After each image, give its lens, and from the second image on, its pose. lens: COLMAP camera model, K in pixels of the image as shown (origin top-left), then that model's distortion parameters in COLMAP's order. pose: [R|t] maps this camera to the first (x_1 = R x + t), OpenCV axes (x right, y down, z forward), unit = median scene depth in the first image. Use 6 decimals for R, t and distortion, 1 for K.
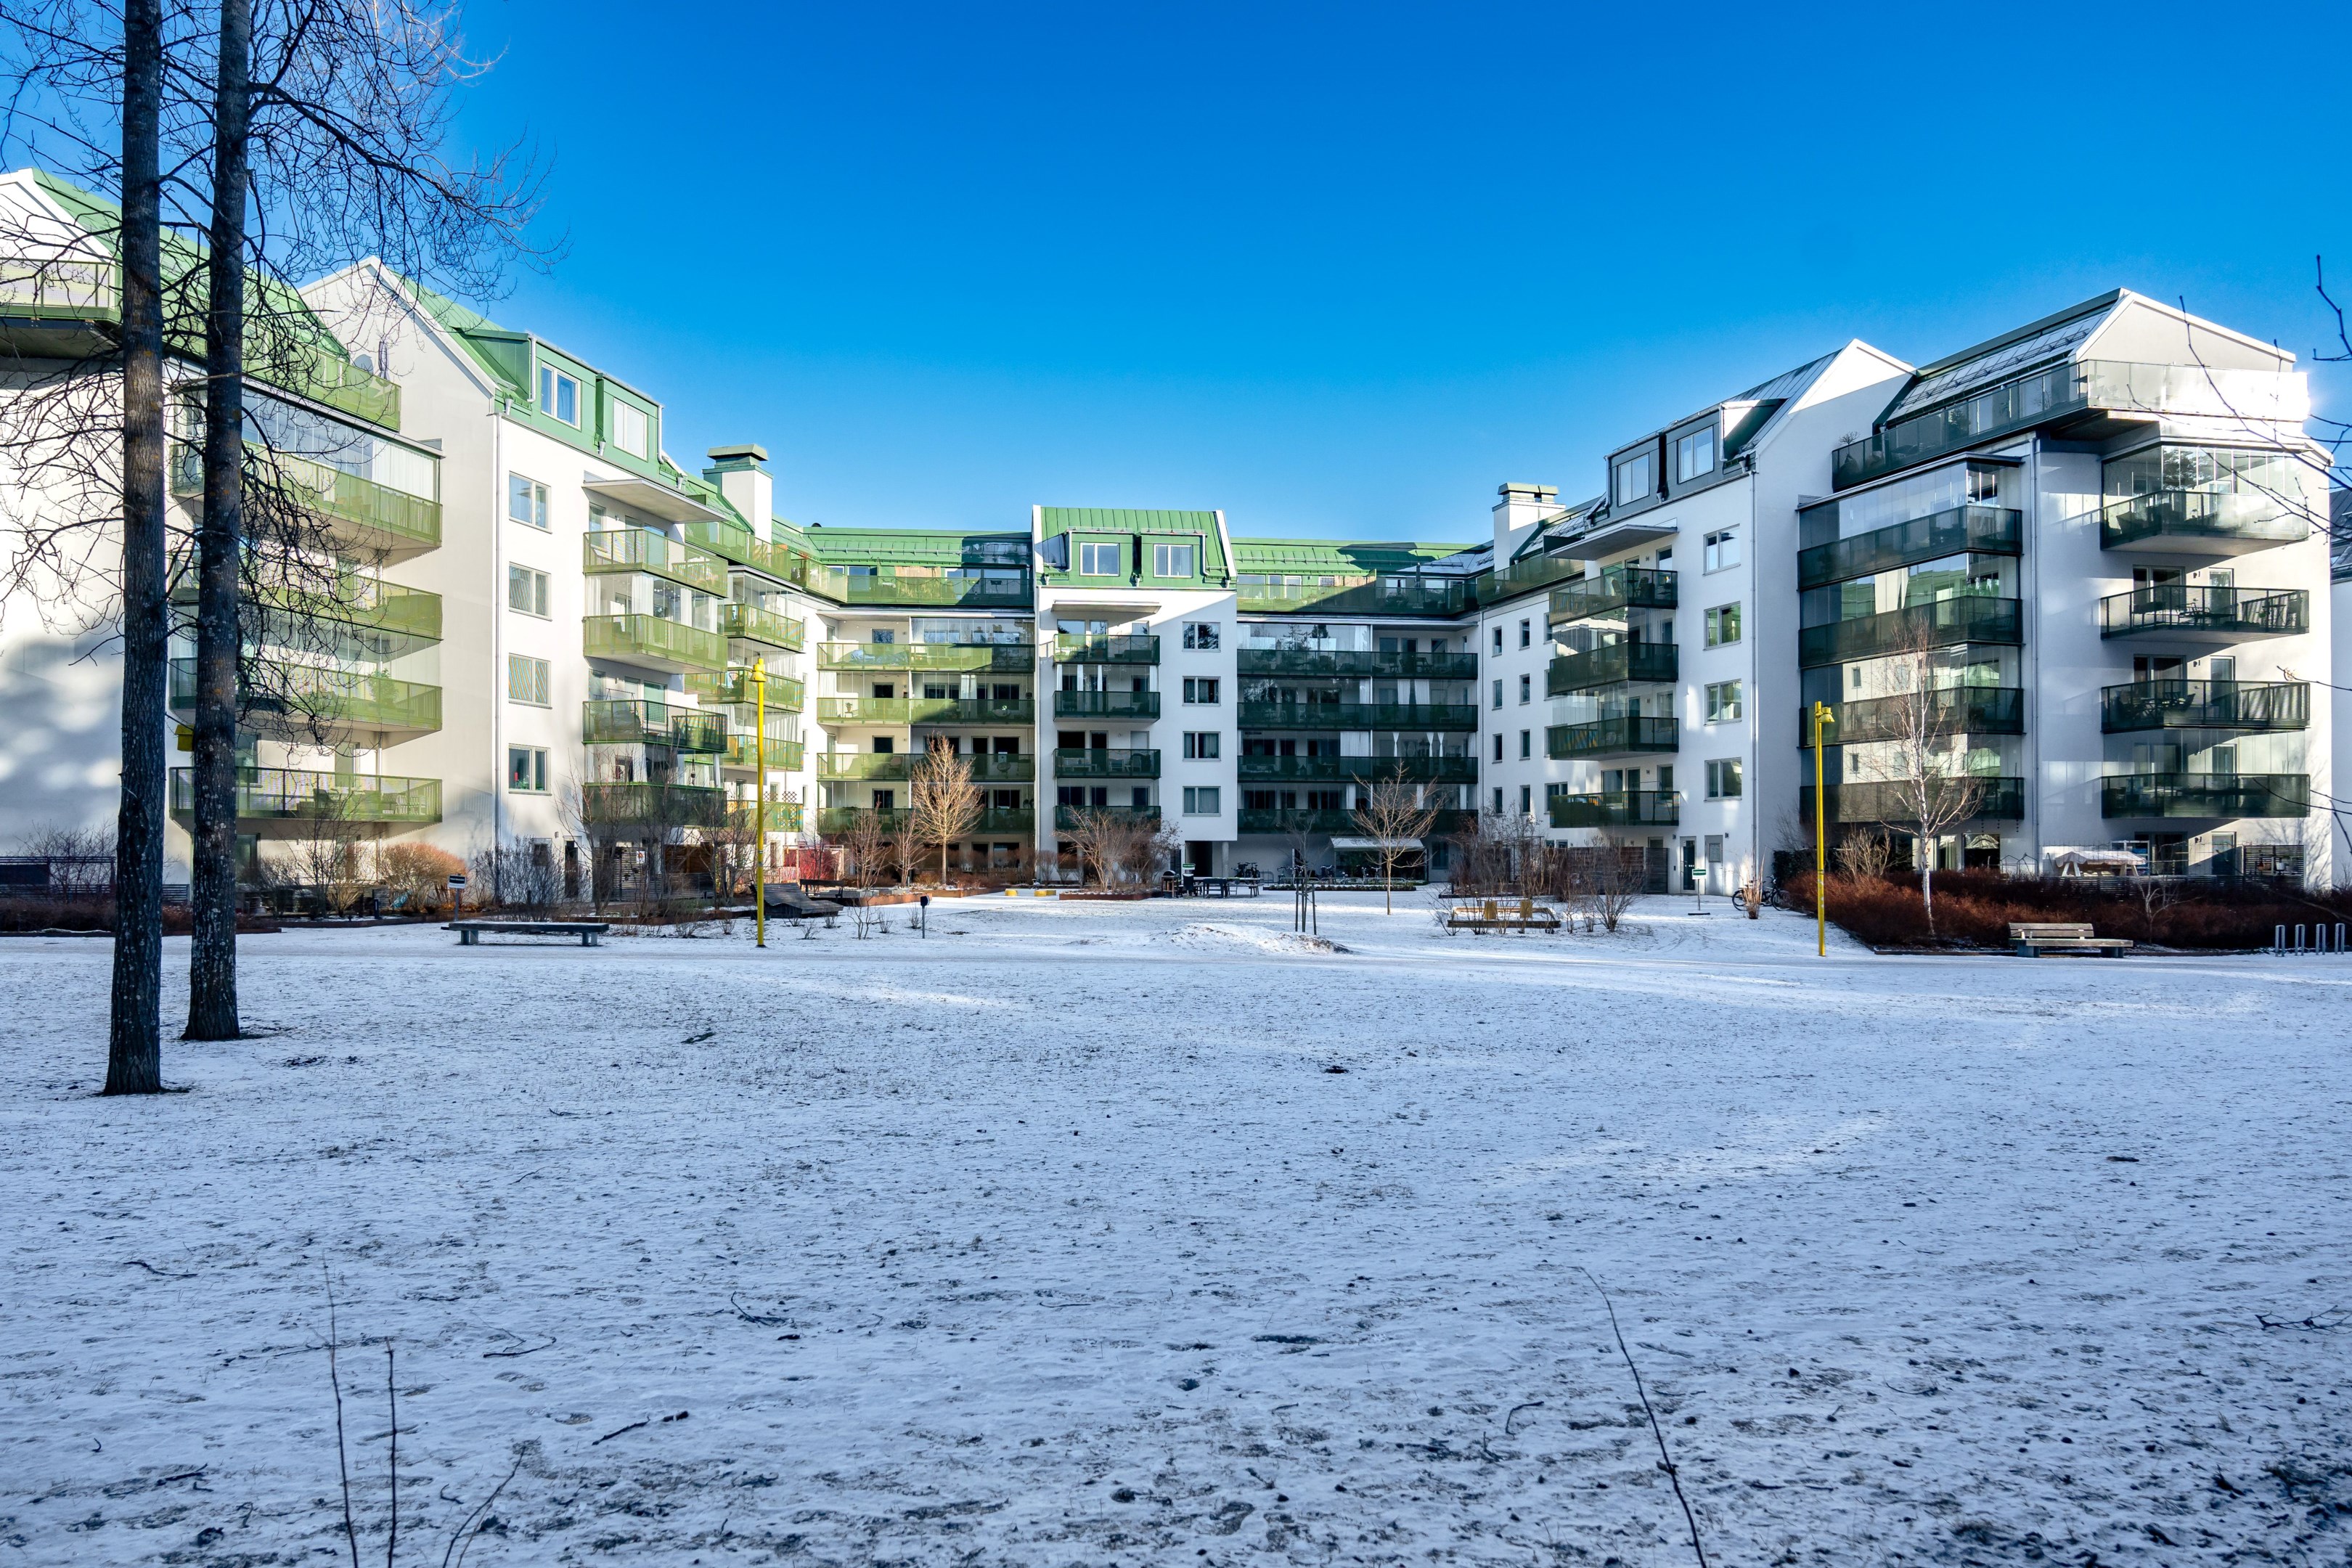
lens RADIAL K [[1297.8, 0, 1164.2], [0, 1297.8, 800.2], [0, 0, 1]] dist [-0.018362, 0.002905]
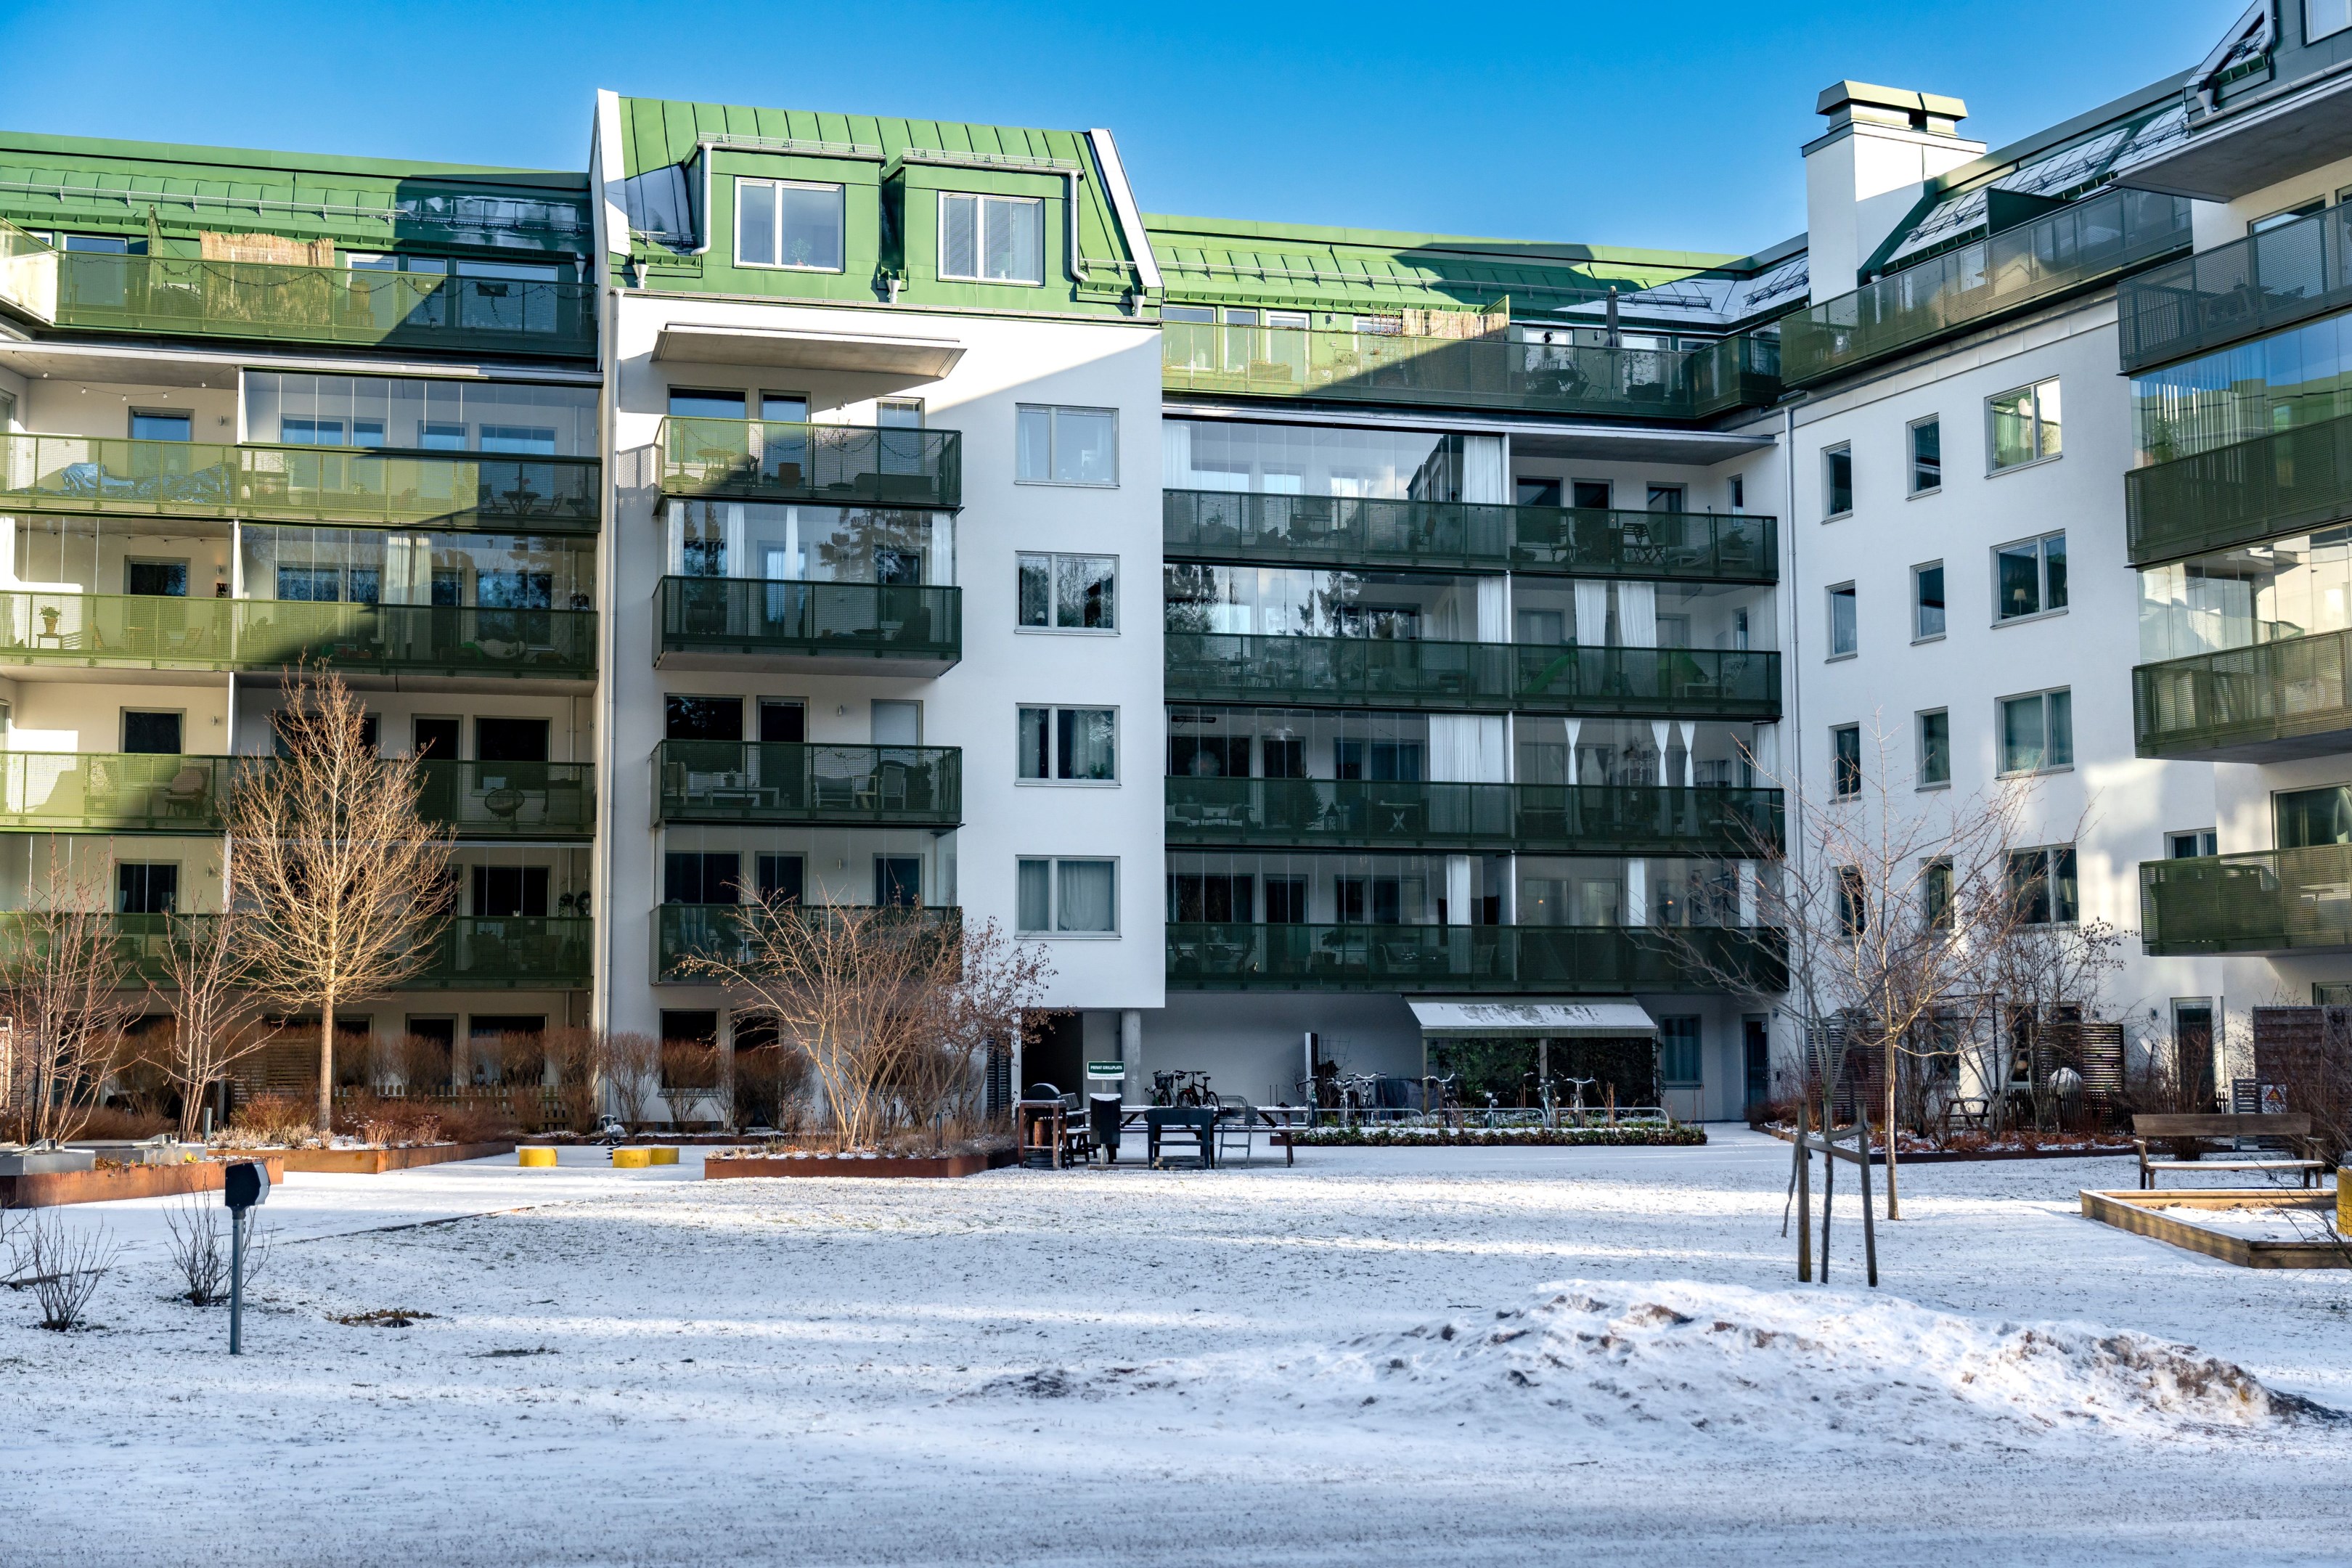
lens RADIAL K [[2820.9, 0, 1152.0], [0, 2820.9, 728.3], [0, 0, 1]] dist [0.014386, 0.000000]
pose [[0.993014, 0.010879, 0.117491, -0.040512], [-0.001239, 0.996647, -0.081812, 0.018168], [-0.117987, 0.081095, 0.989698, 0.223995]]
